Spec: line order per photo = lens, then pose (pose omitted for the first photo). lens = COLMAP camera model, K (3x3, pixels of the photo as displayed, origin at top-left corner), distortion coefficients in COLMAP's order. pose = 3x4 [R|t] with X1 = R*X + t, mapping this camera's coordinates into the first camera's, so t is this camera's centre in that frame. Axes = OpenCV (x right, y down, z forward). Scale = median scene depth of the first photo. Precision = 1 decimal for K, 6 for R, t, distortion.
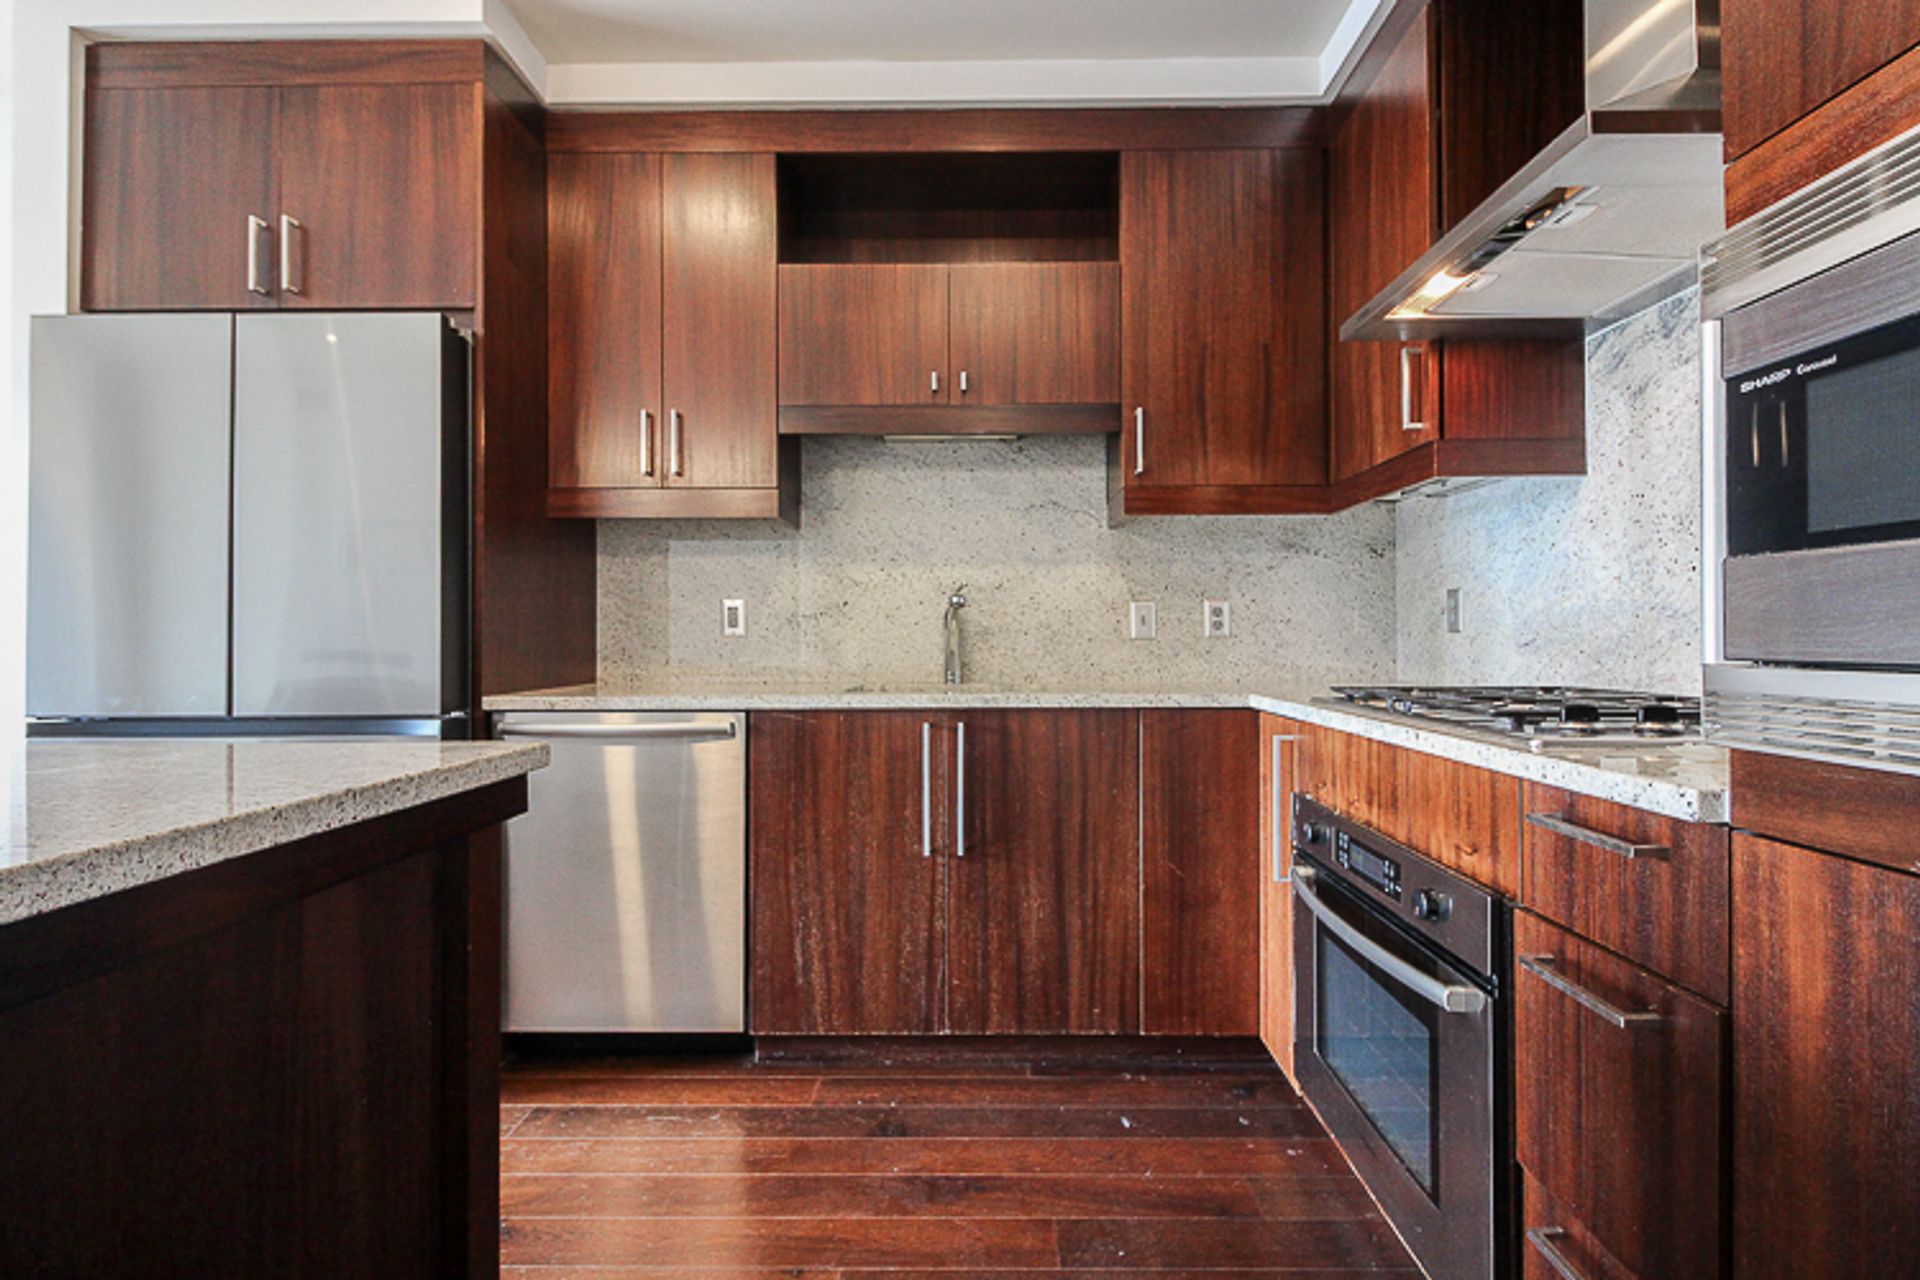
lens RADIAL K [[909.3, 0, 963.8], [0, 909.3, 637.4], [0, 0, 1]] dist [0.015187, 0.000288]
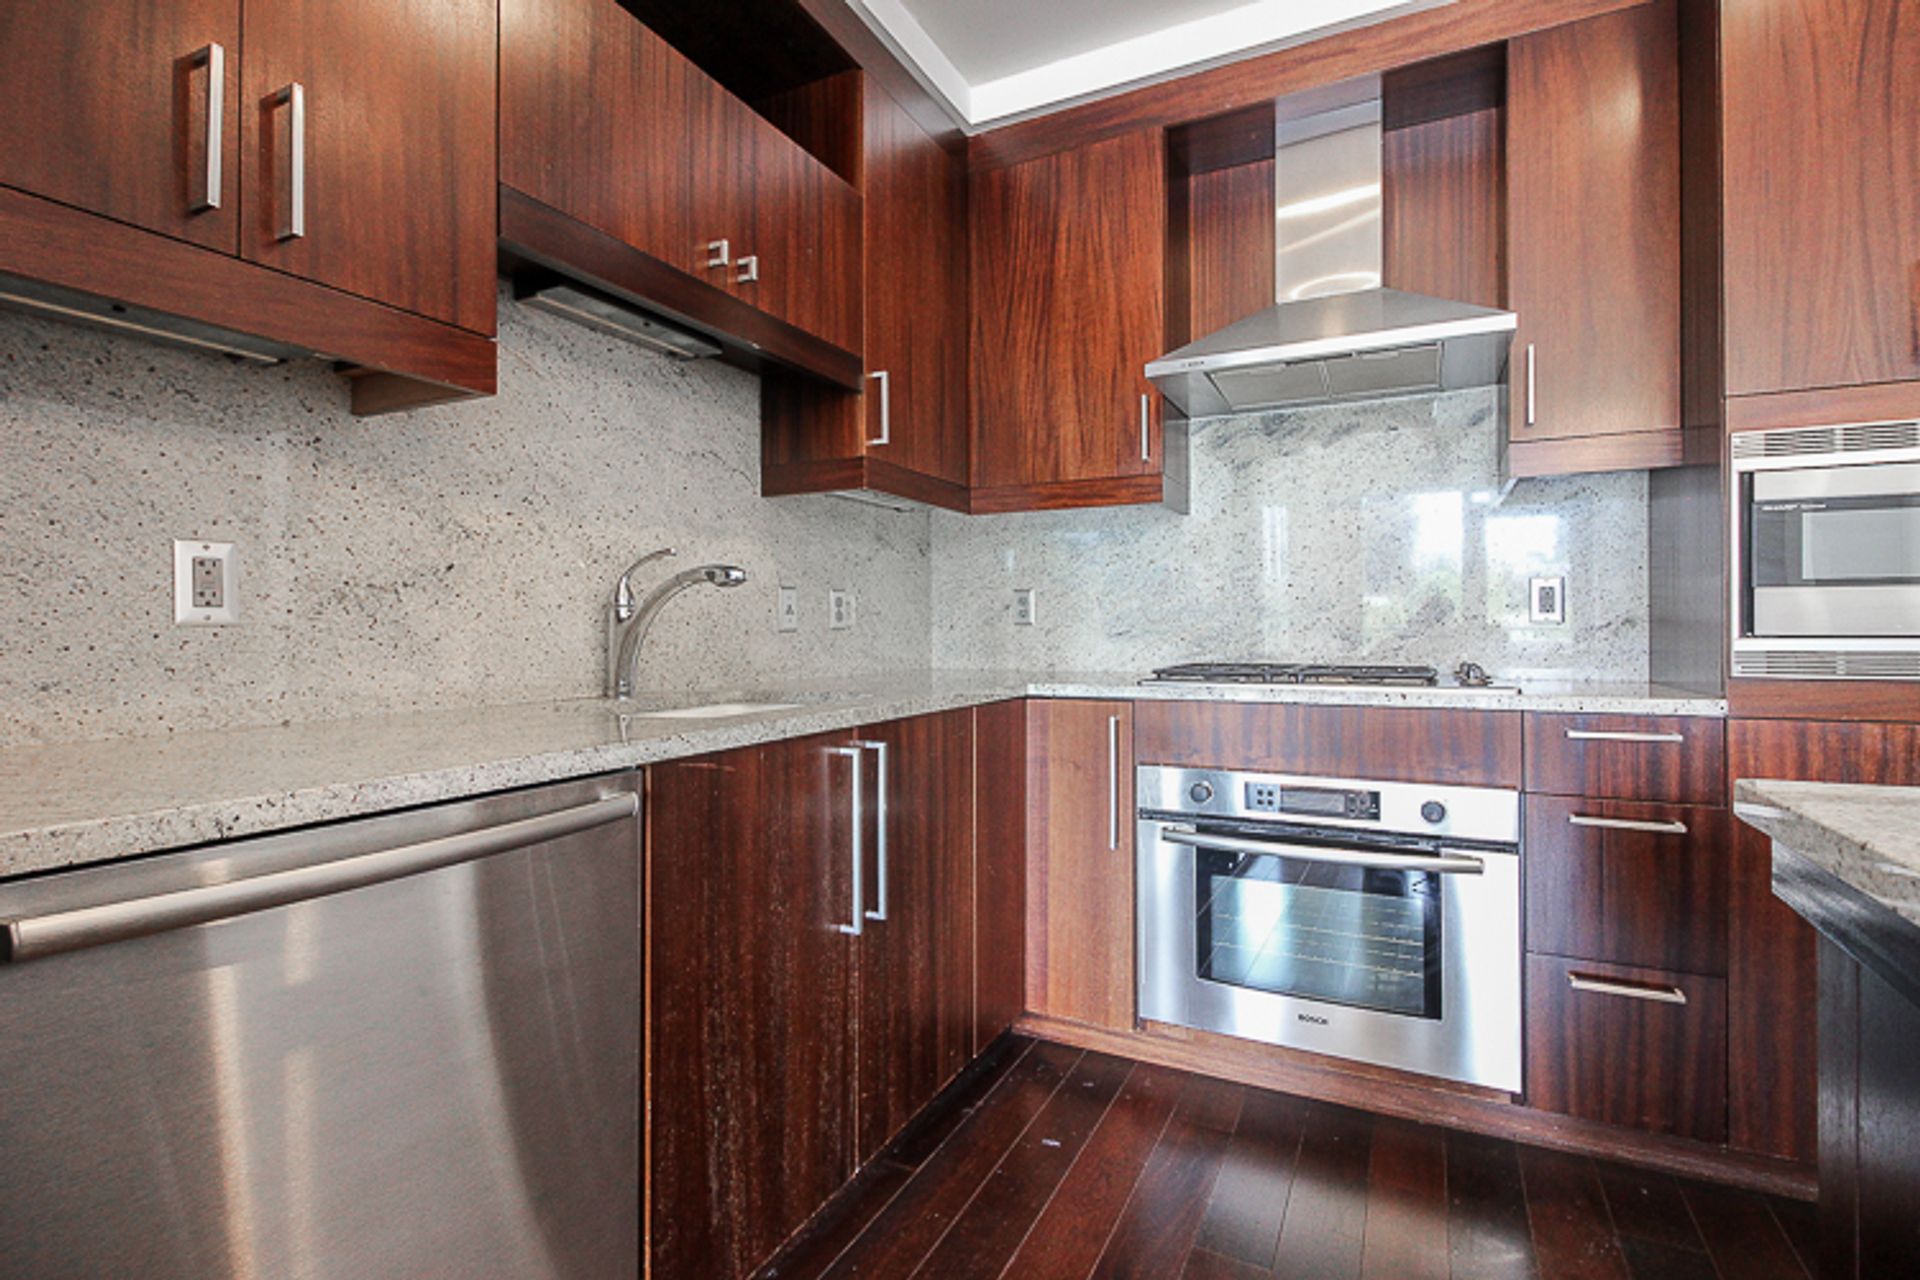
lens RADIAL K [[909.3, 0, 970.8], [0, 909.3, 630.3], [0, 0, 1]] dist [0.015187, 0.000288]
pose [[0.422629, 0.000694, 0.906302, -0.638415], [0.002732, 0.999994, -0.002040, 0.003720], [-0.906298, 0.003338, 0.422625, 0.606434]]
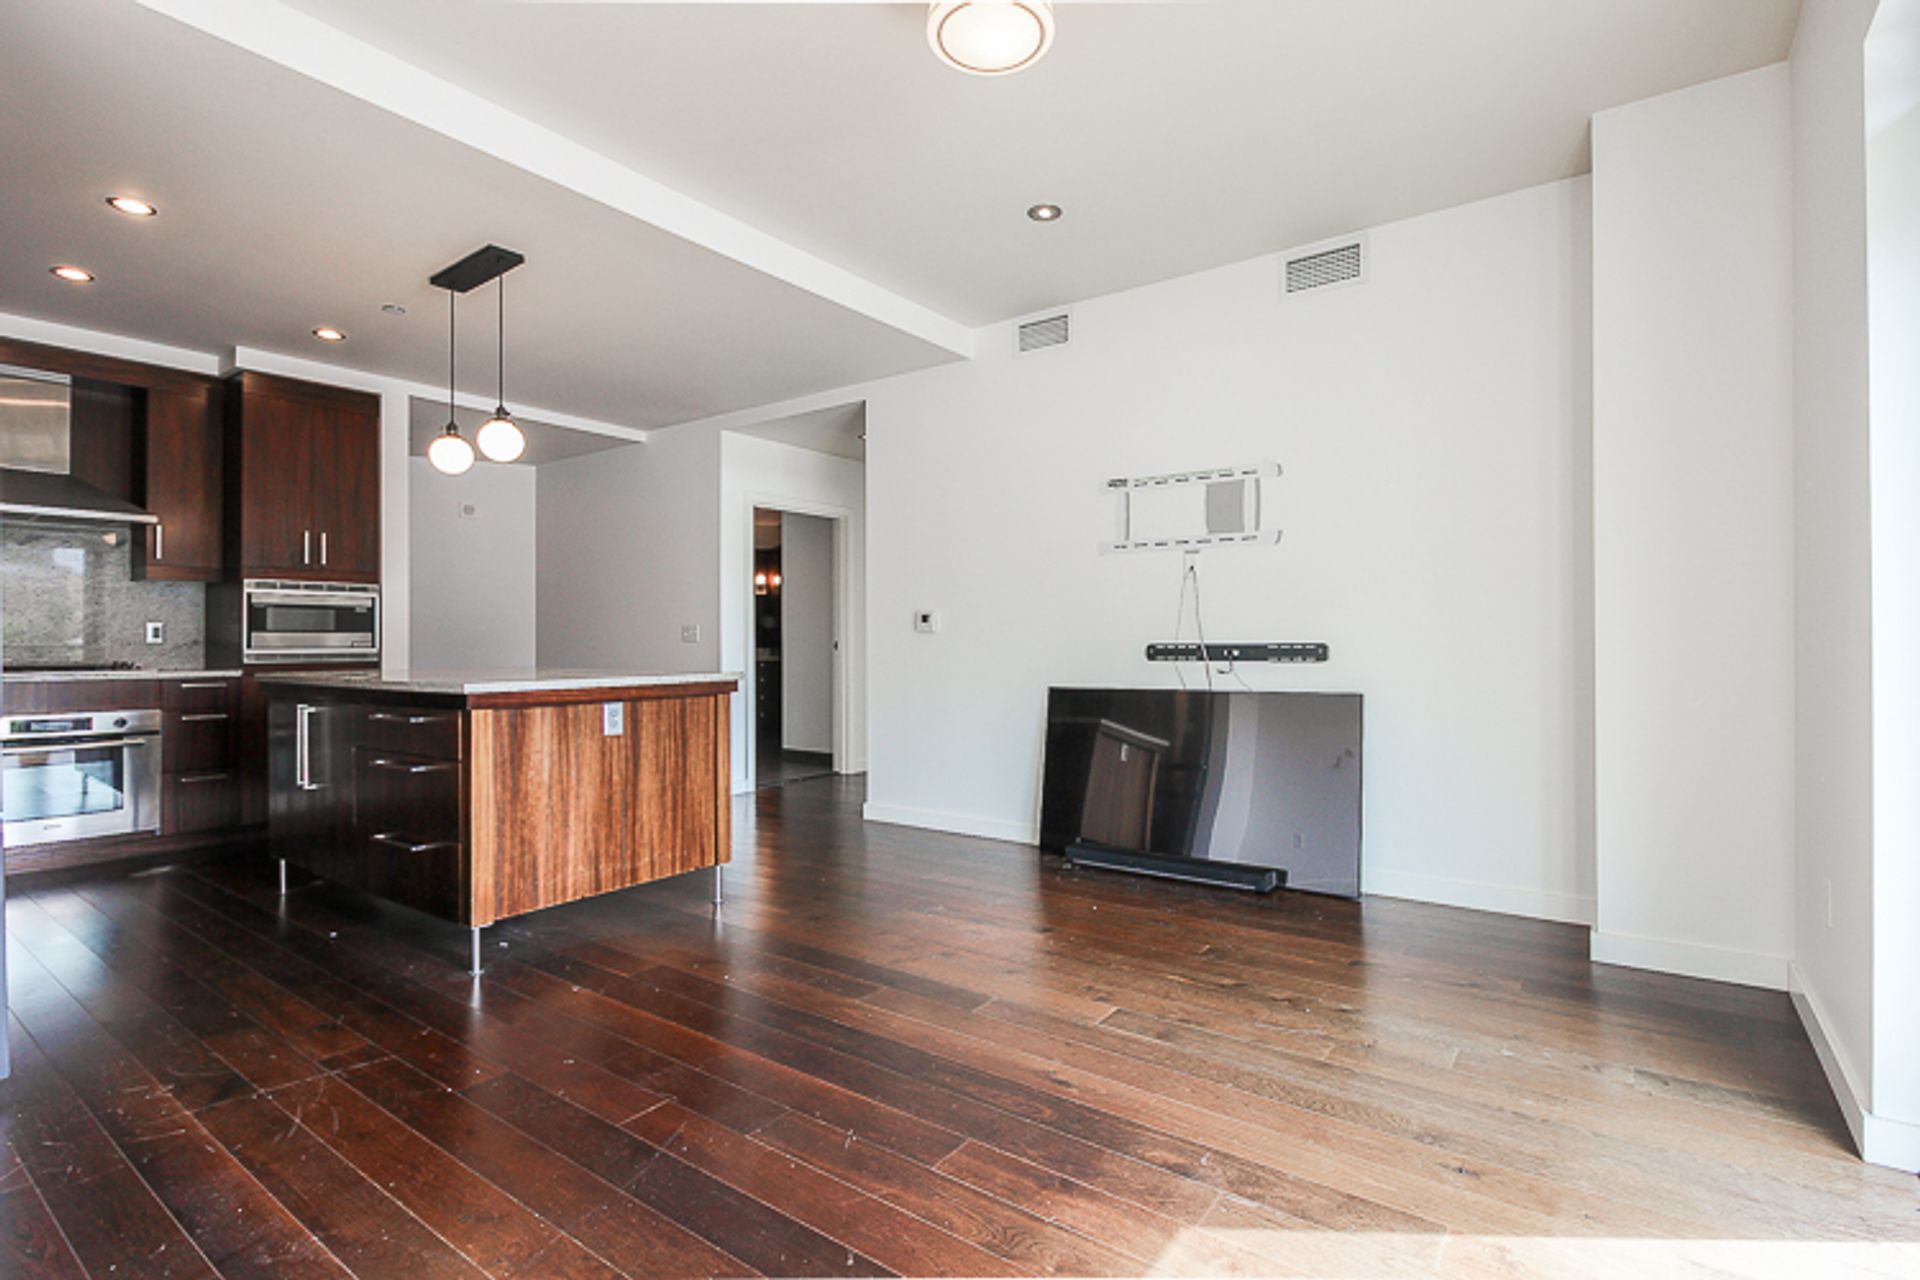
lens RADIAL K [[909.3, 0, 969.9], [0, 909.3, 646.2], [0, 0, 1]] dist [0.015187, 0.000288]
pose [[-0.820626, 0.000957, 0.571465, -2.360155], [-0.000206, 0.999998, -0.001970, 0.007313], [-0.571466, -0.001735, -0.820624, 1.166045]]
